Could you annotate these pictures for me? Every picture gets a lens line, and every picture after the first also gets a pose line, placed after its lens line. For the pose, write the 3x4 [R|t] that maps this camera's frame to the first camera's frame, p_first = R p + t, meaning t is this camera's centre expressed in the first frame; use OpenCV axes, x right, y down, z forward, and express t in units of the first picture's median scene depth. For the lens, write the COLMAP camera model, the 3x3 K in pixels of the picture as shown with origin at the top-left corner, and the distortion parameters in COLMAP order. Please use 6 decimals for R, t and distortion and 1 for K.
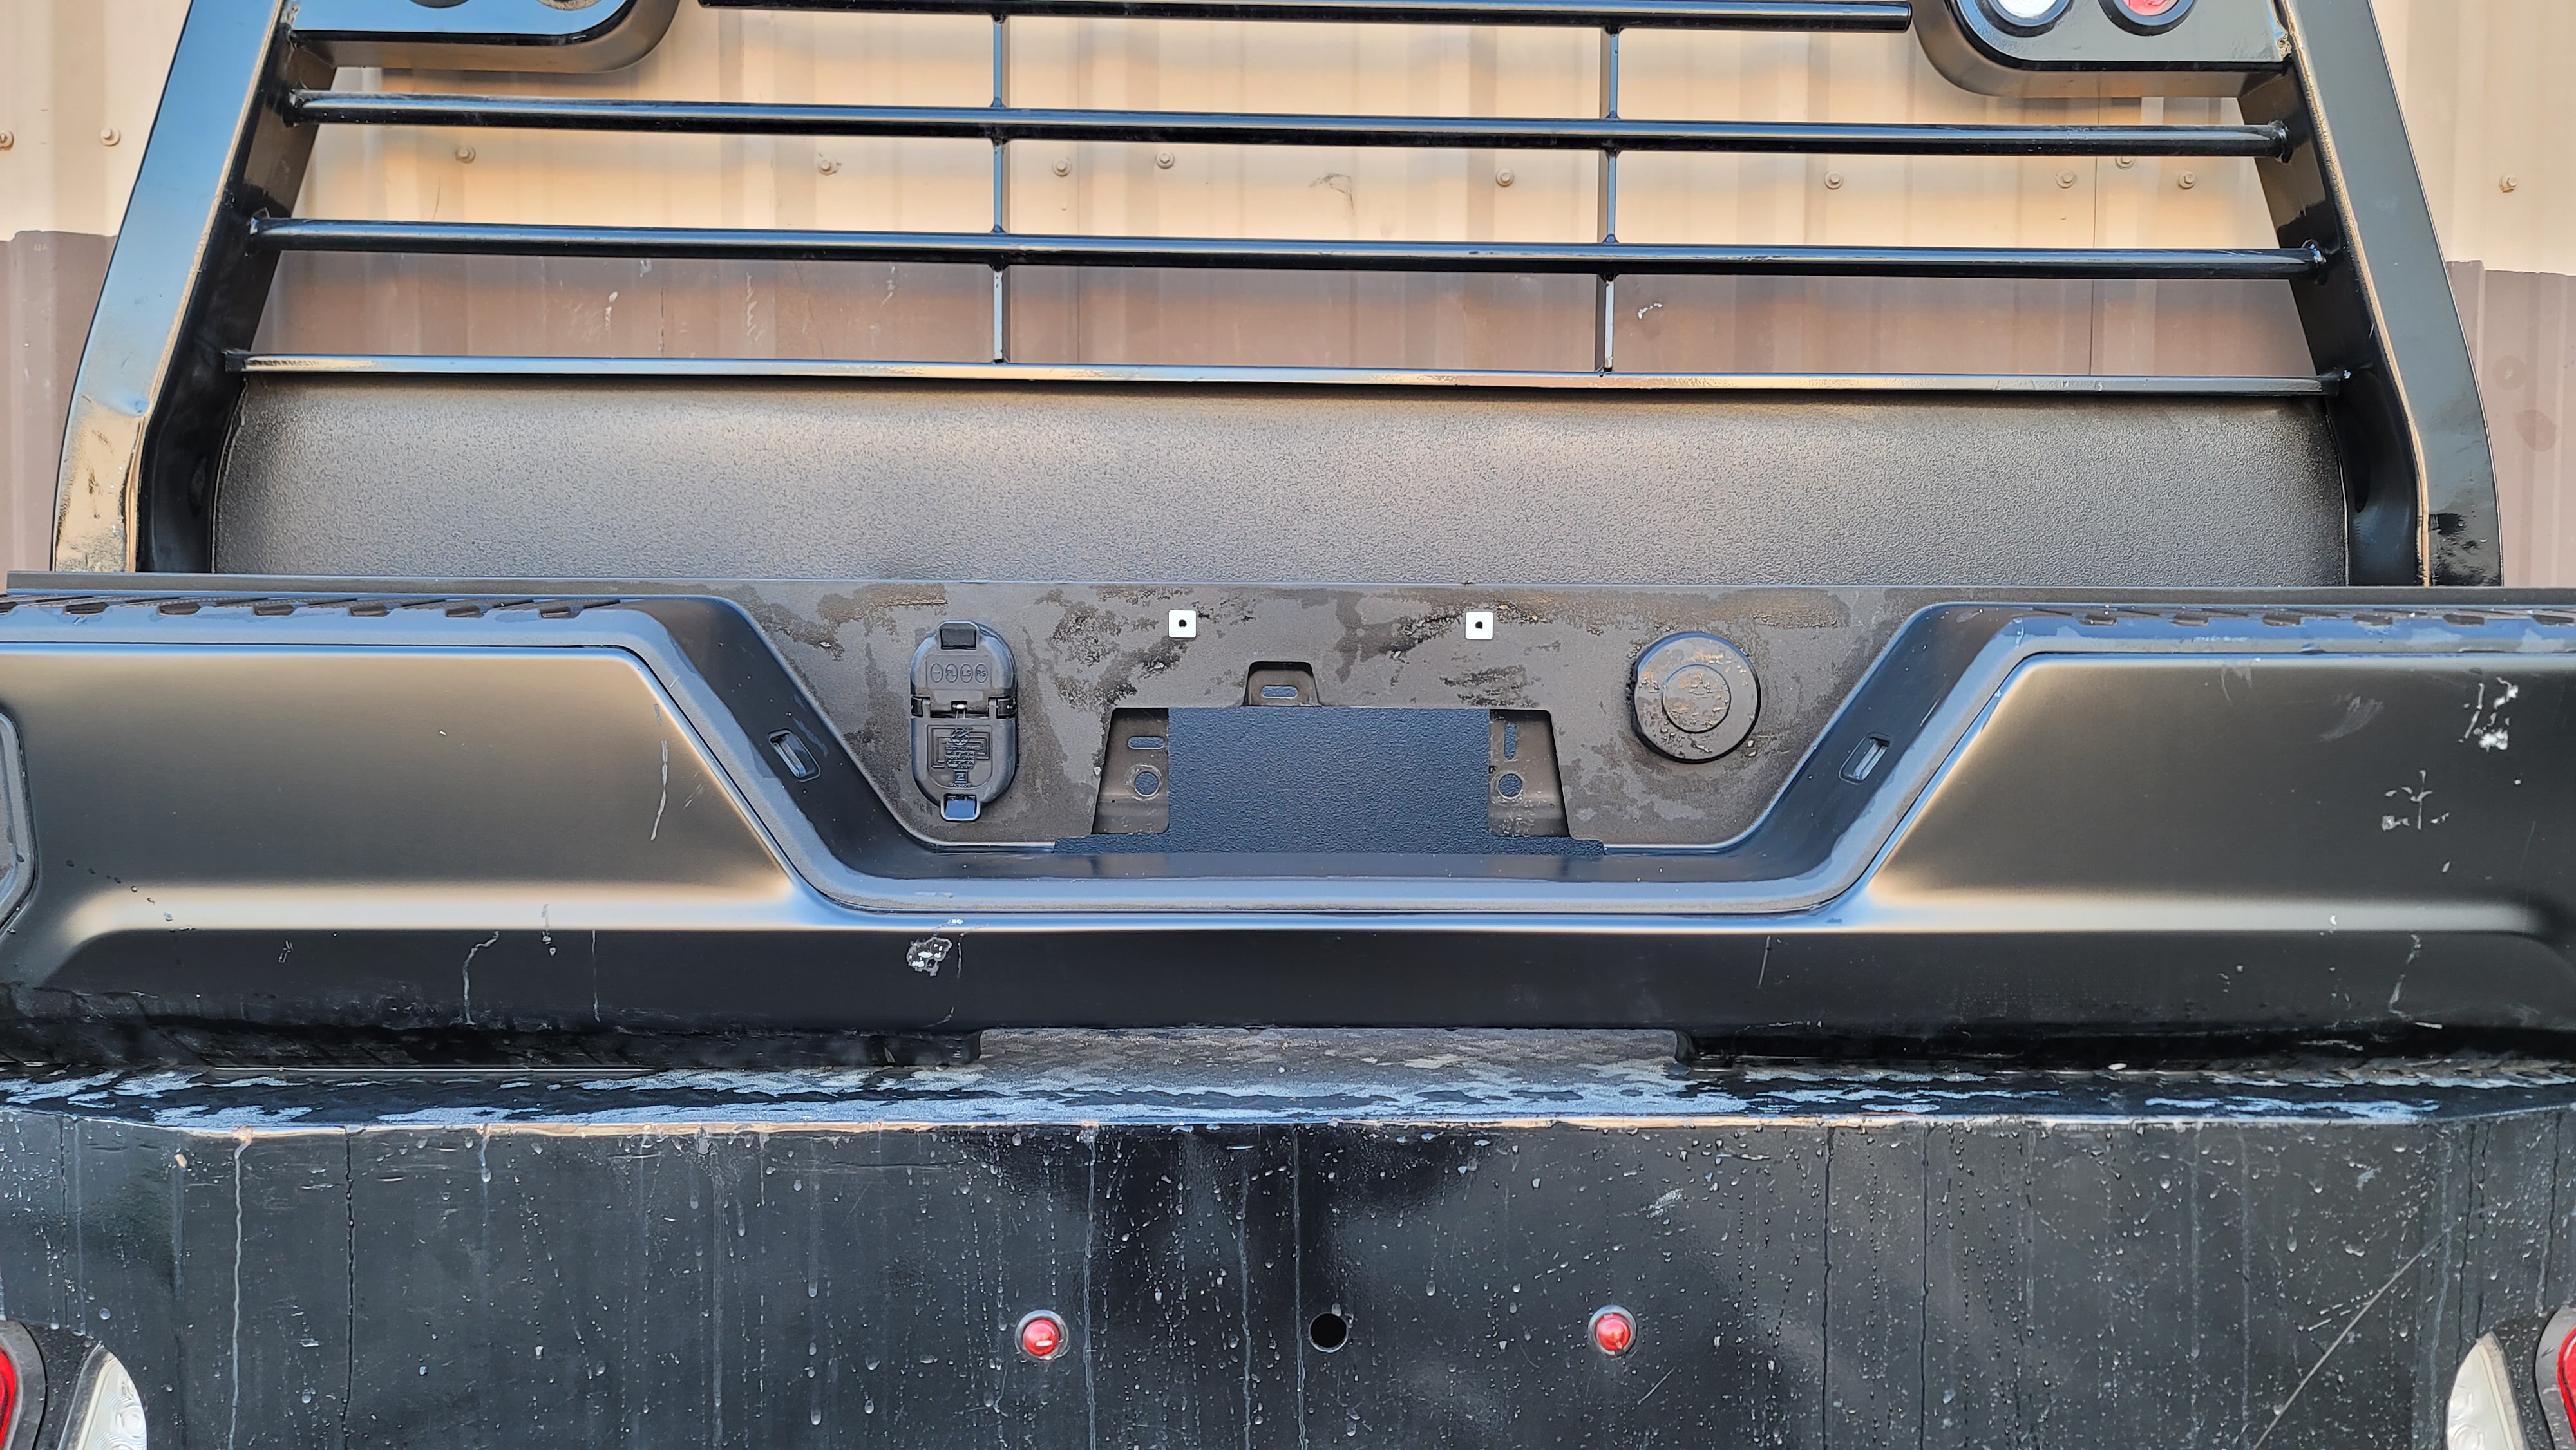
lens RADIAL K [[1902.7, 0, 1326.7], [0, 1902.7, 716.8], [0, 0, 1]] dist [0.079602, -0.078395]
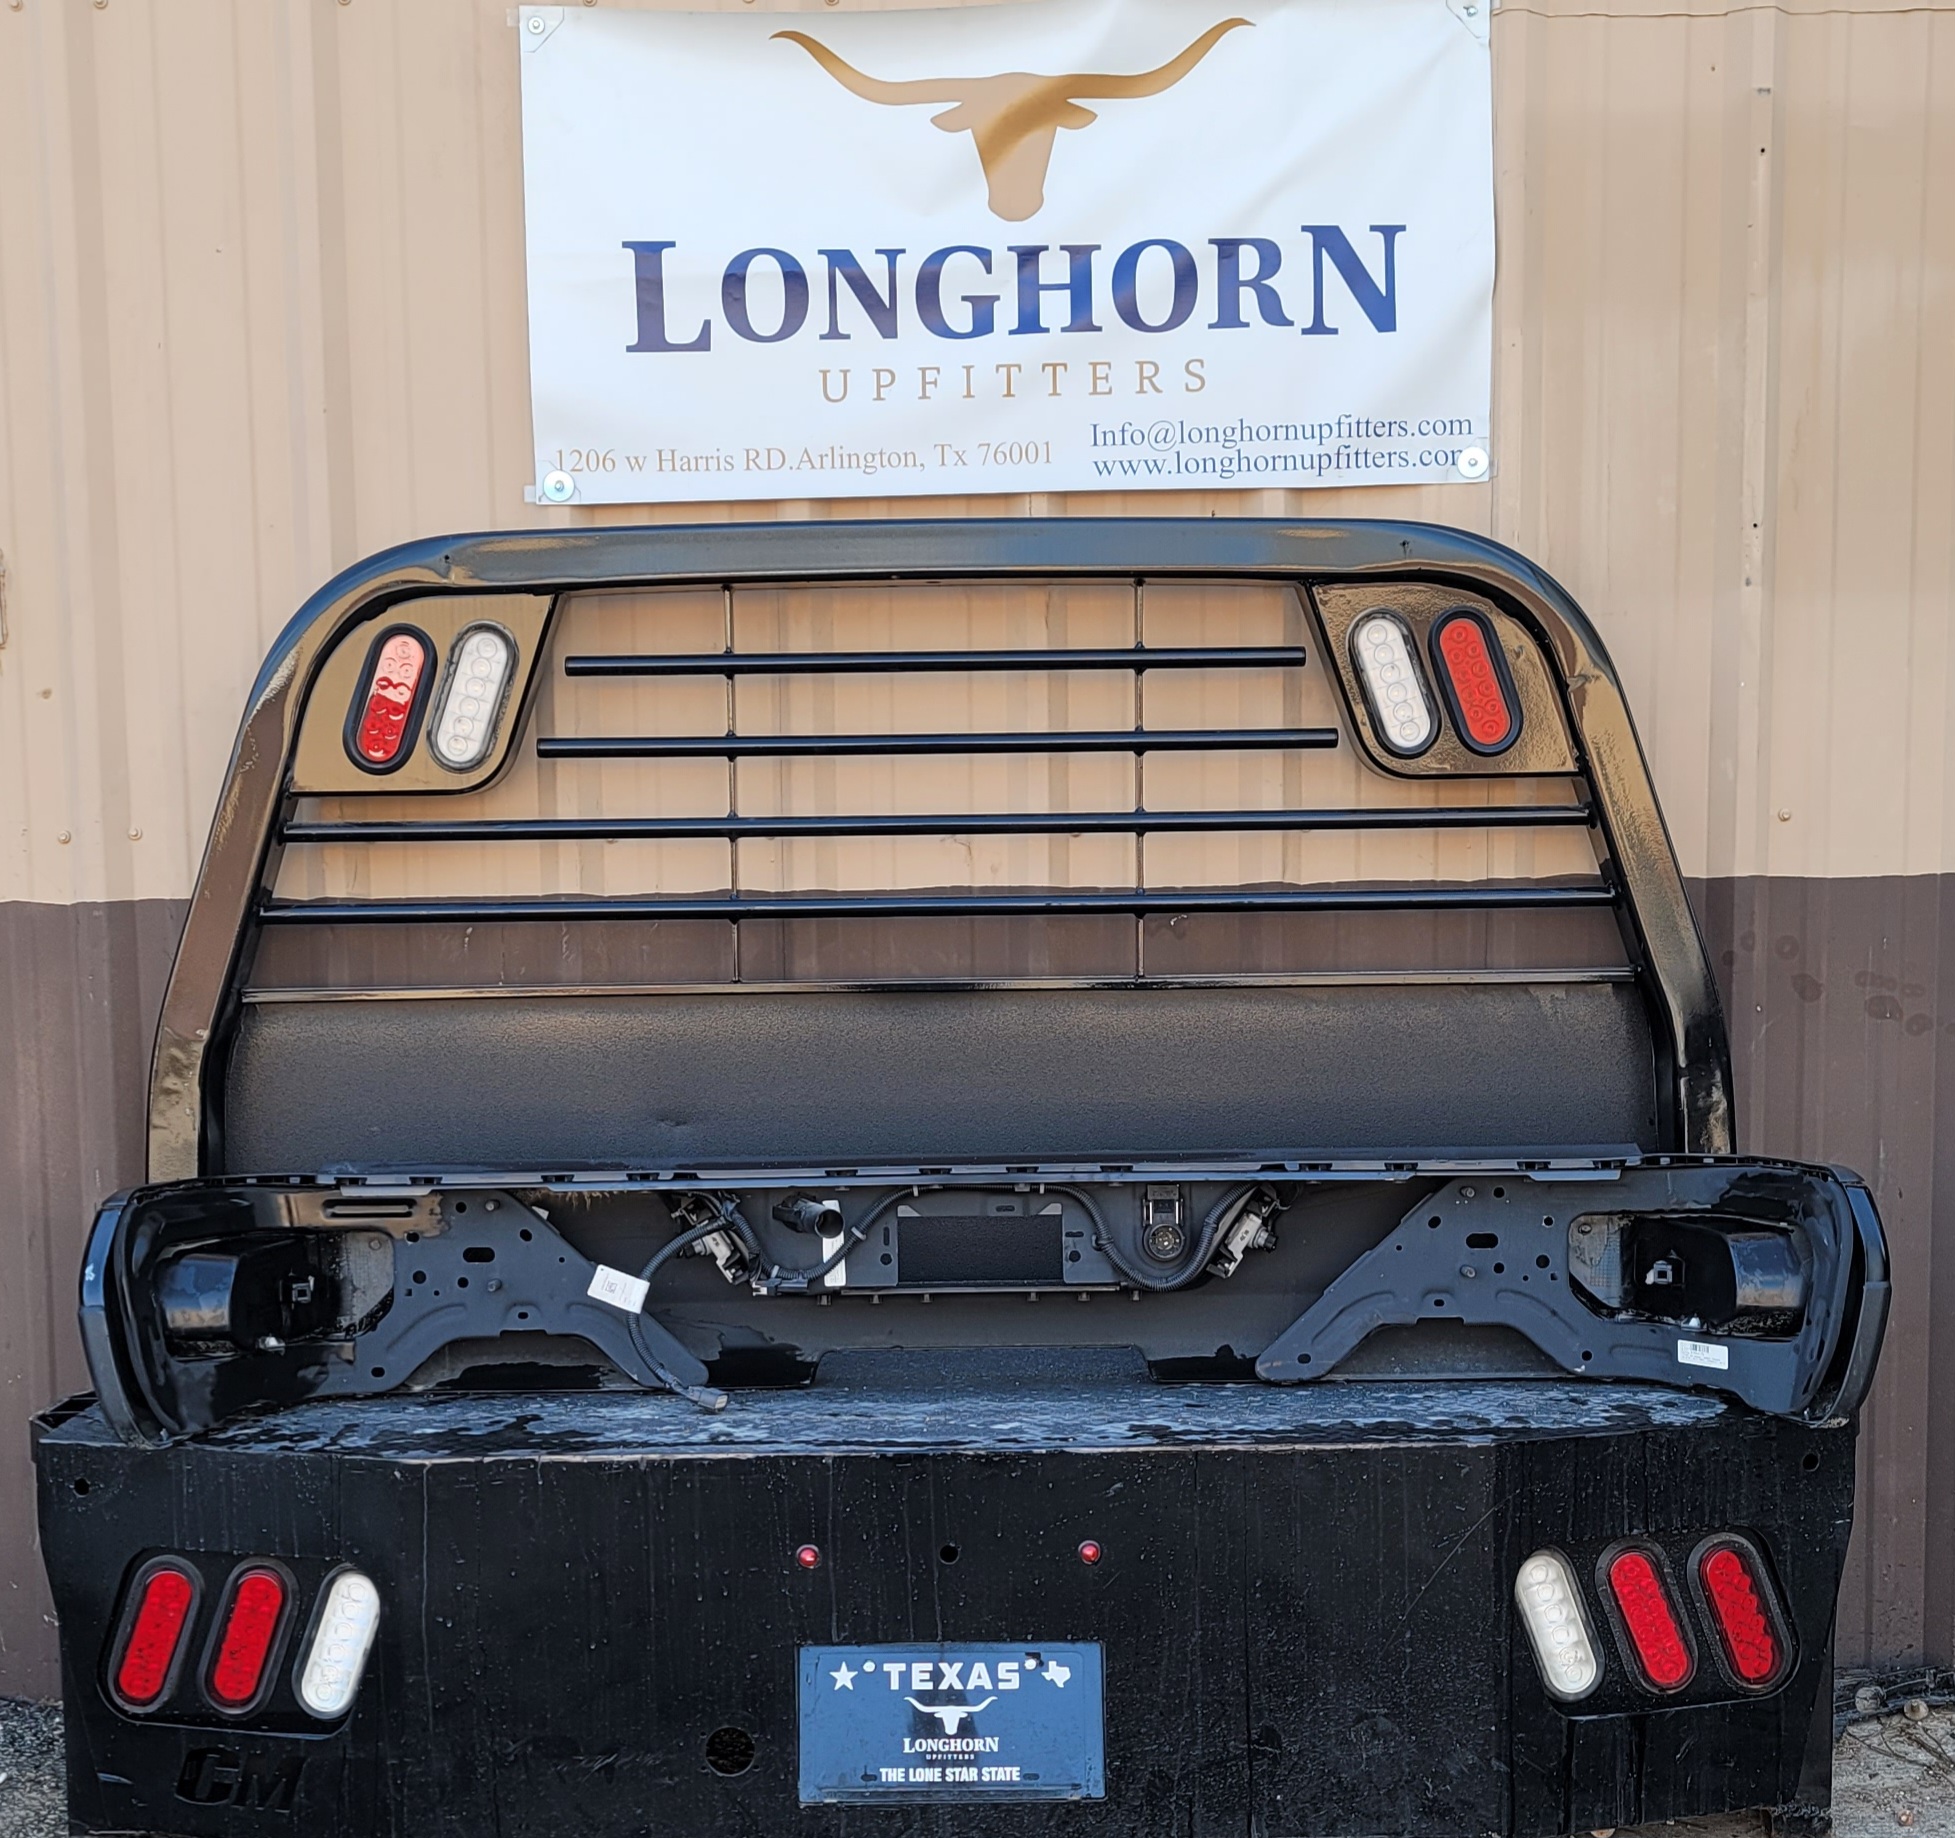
lens RADIAL K [[2931.9, 0, 927.7], [0, 2931.9, 1180.1], [0, 0, 1]] dist [0.028022, 0.075683]
pose [[0.999083, -0.017520, -0.039054, 0.104994], [0.019885, 0.997938, 0.061021, -0.259578], [0.037904, -0.061741, 0.997372, -2.036011]]
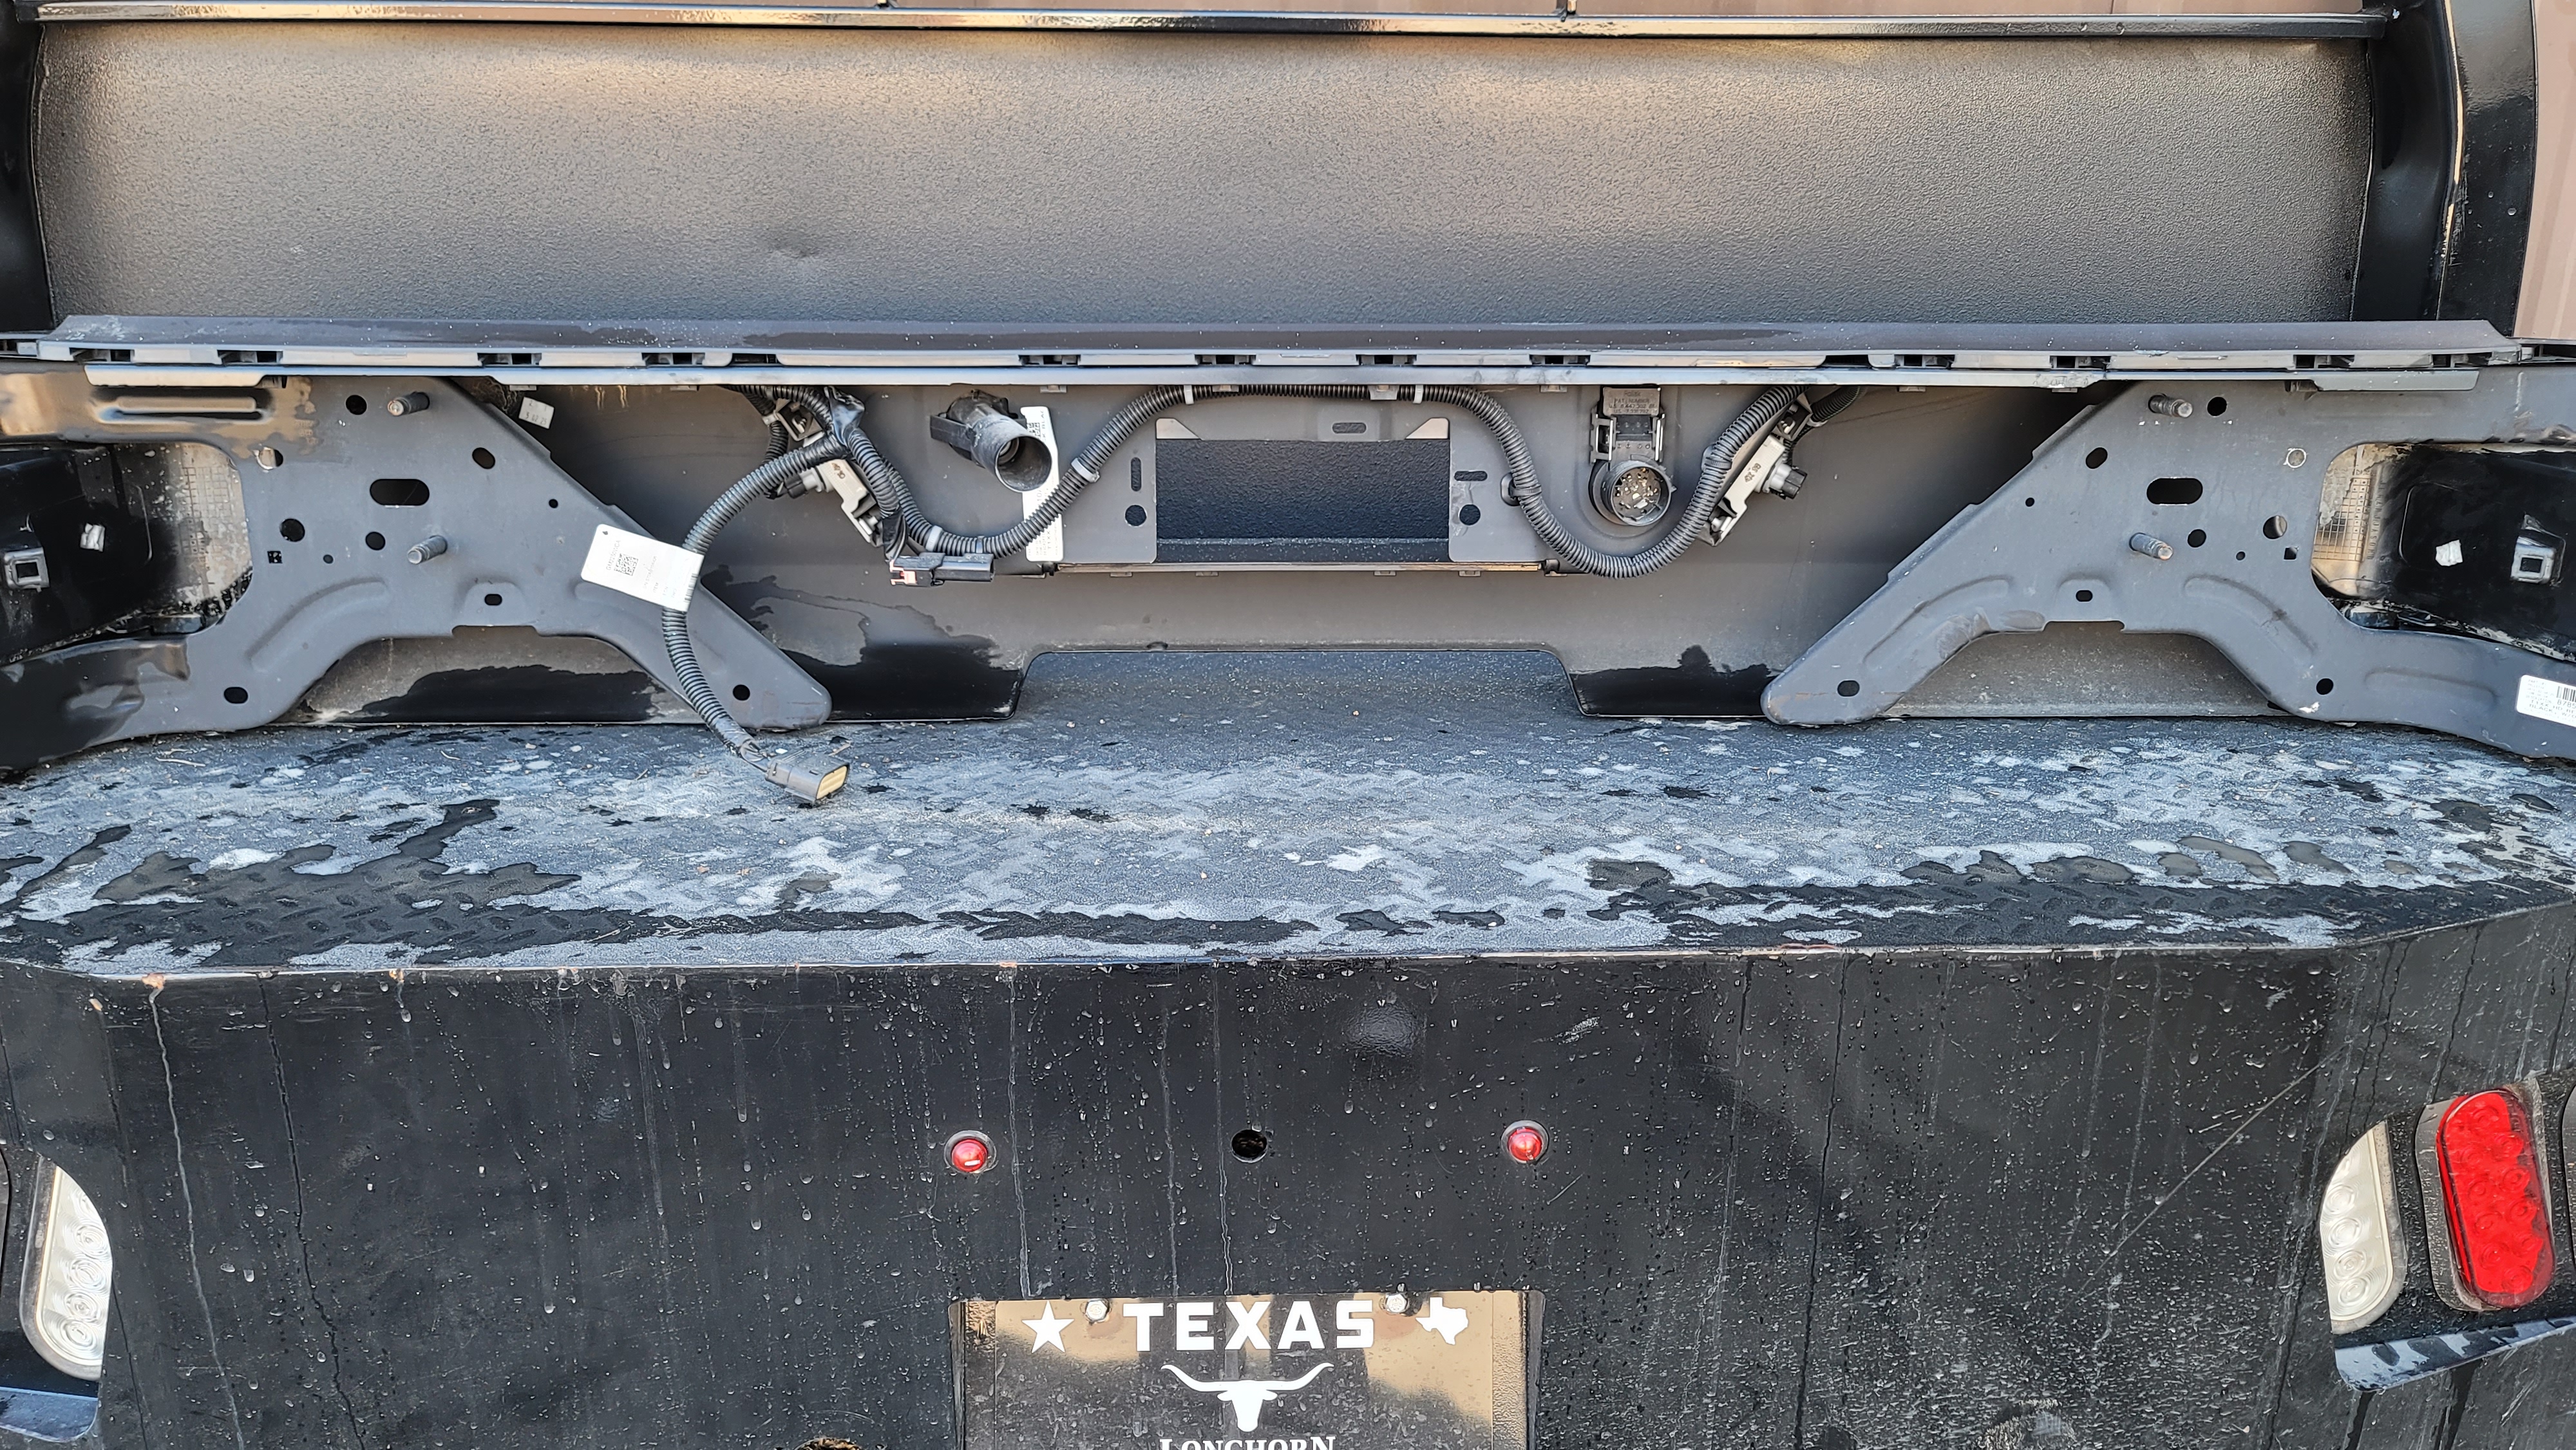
lens RADIAL K [[1905.7, 0, 1288.0], [0, 1905.7, 725.0], [0, 0, 1]] dist [0.060428, -0.043322]
pose [[0.999987, -0.001640, 0.004919, 0.016944], [0.000175, 0.958794, 0.284102, -0.184833], [-0.005182, -0.284097, 0.958782, 0.078725]]
